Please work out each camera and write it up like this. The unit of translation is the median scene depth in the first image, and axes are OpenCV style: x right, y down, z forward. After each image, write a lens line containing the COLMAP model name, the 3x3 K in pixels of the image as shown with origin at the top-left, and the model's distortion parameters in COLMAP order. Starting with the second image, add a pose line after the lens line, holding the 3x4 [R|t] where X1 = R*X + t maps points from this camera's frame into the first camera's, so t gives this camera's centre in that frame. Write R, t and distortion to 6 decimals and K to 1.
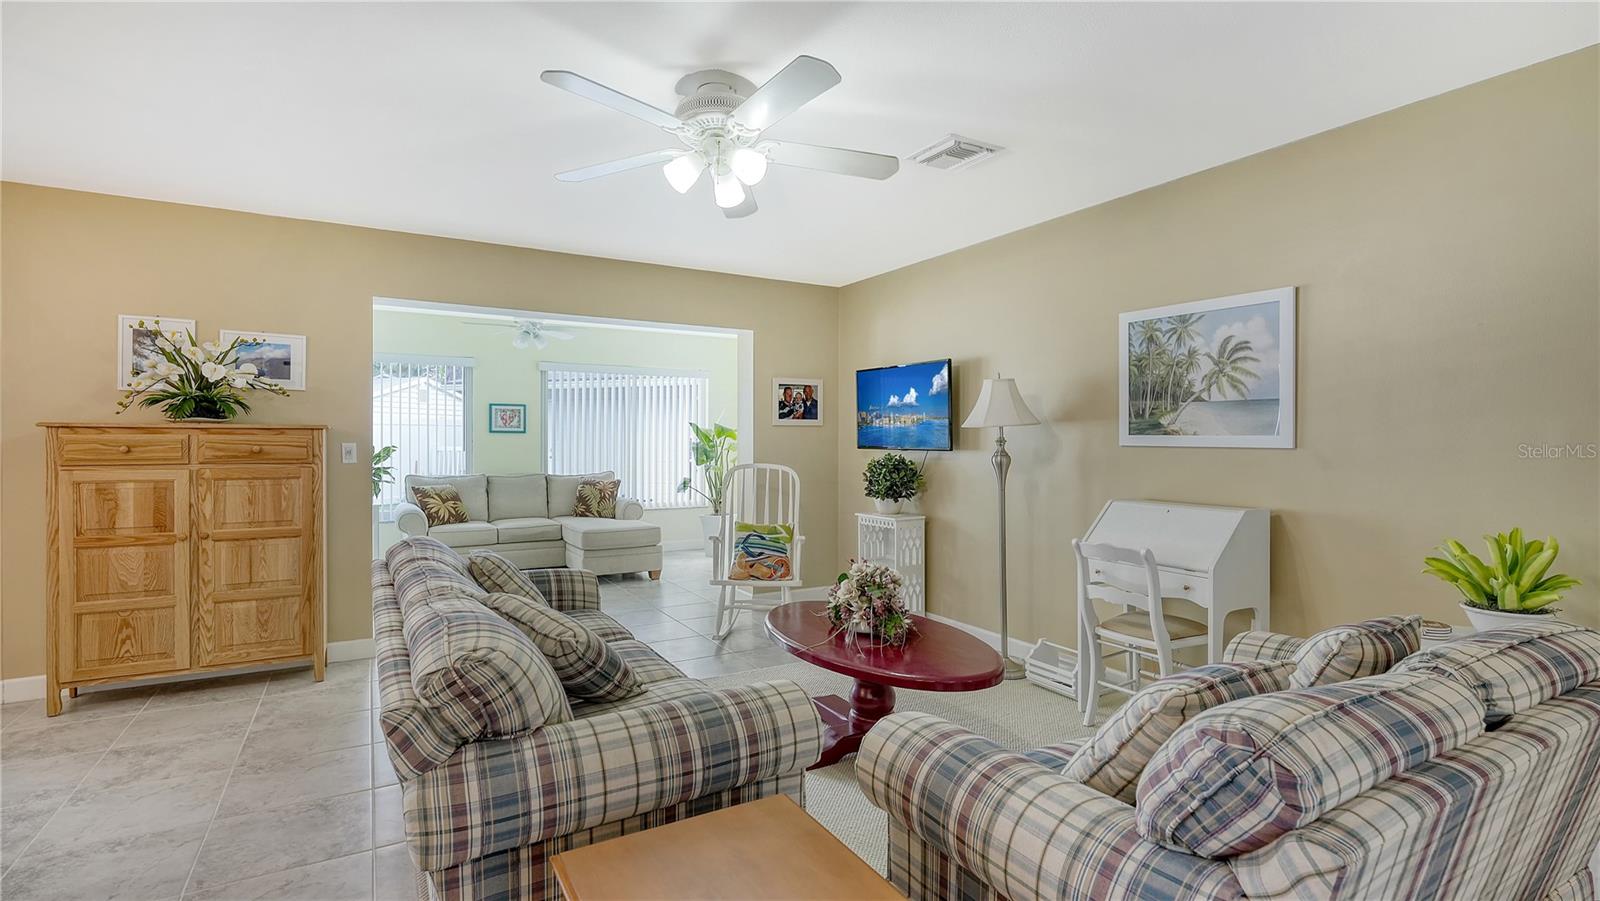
lens RADIAL K [[733.0, 0, 813.0], [0, 733.0, 443.3], [0, 0, 1]] dist [-0.005680, 0.000300]
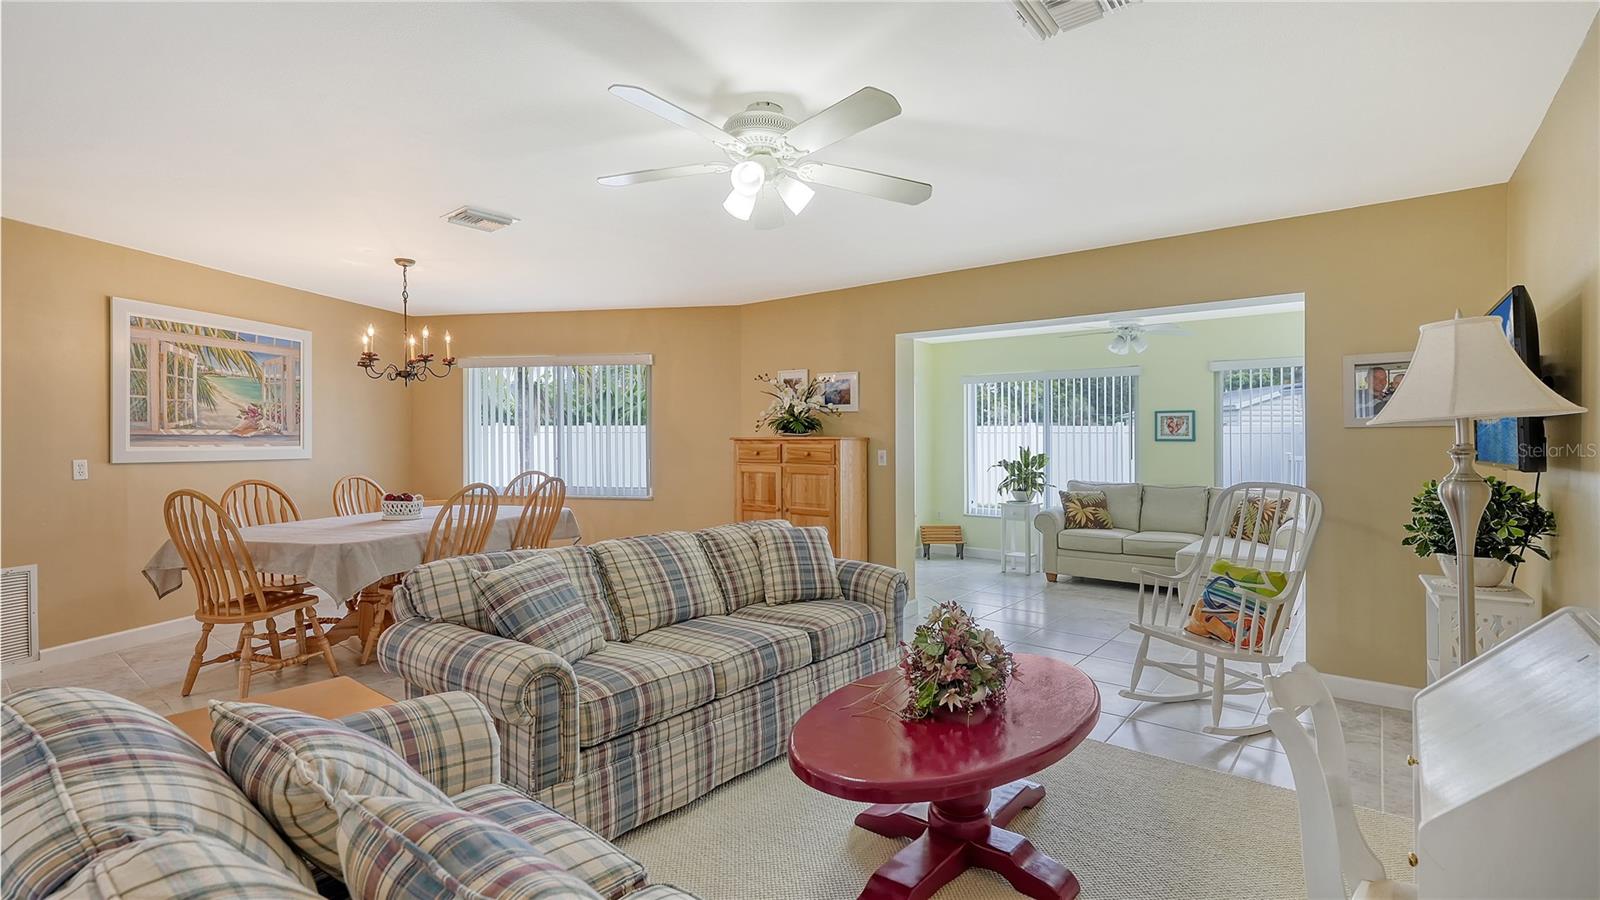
lens RADIAL K [[733.0, 0, 813.3], [0, 733.0, 448.3], [0, 0, 1]] dist [-0.005680, 0.000300]
pose [[0.347280, 0.001615, -0.937760, 0.661971], [-0.006578, 0.999978, -0.000714, -0.002414], [0.937738, 0.006417, 0.347283, 0.521921]]
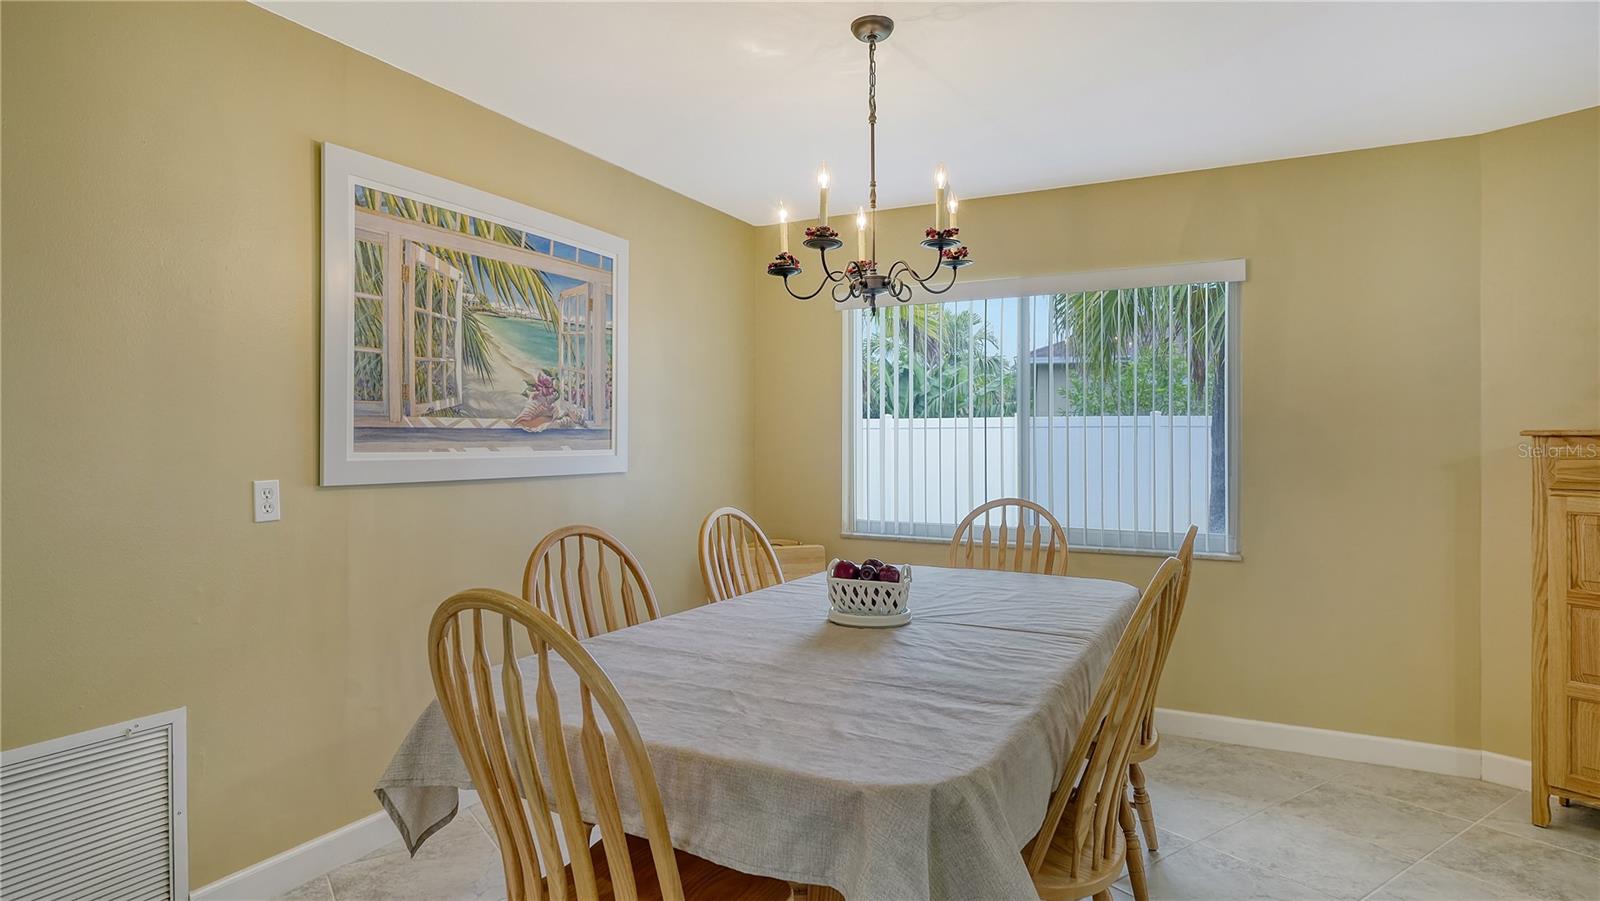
lens RADIAL K [[875.6, 0, 788.6], [0, 875.6, 443.4], [0, 0, 1]] dist [0.001424, 0.000135]
pose [[0.057411, -0.004707, -0.998340, -0.182839], [-0.007680, 0.999957, -0.005157, -0.004687], [0.998321, 0.007963, 0.057372, 0.171566]]
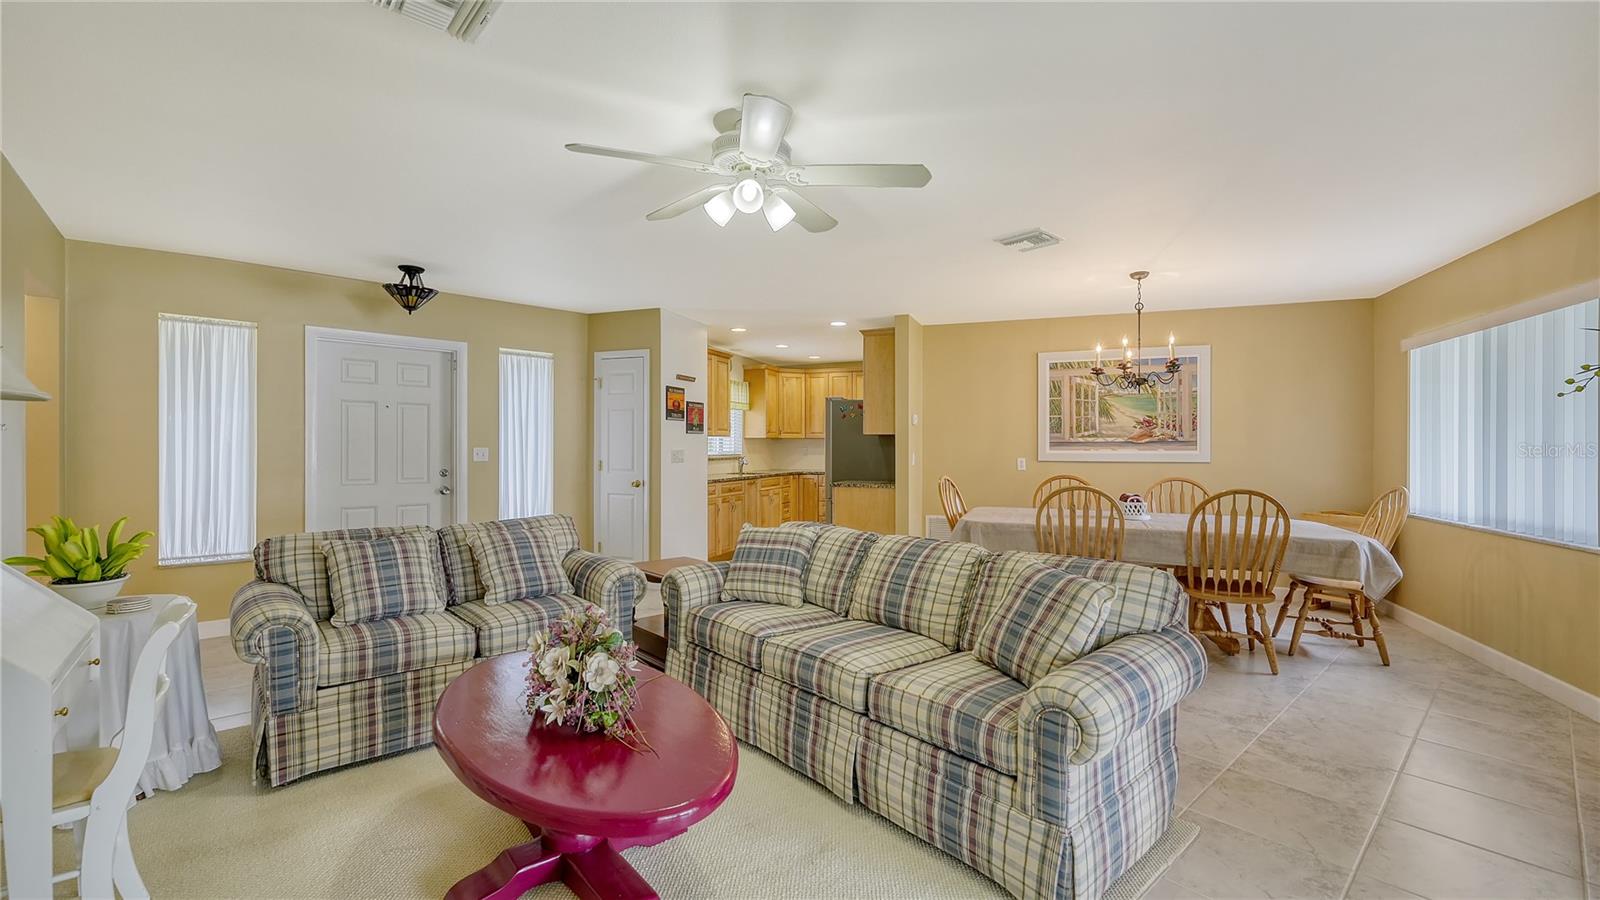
lens RADIAL K [[679.2, 0, 798.2], [0, 679.2, 453.2], [0, 0, 1]] dist [0.000766, 0.000010]
pose [[-0.988649, -0.006078, -0.150119, -0.030266], [-0.008419, 0.999853, 0.014965, -0.011476], [0.150006, 0.016059, -0.988555, 1.519512]]
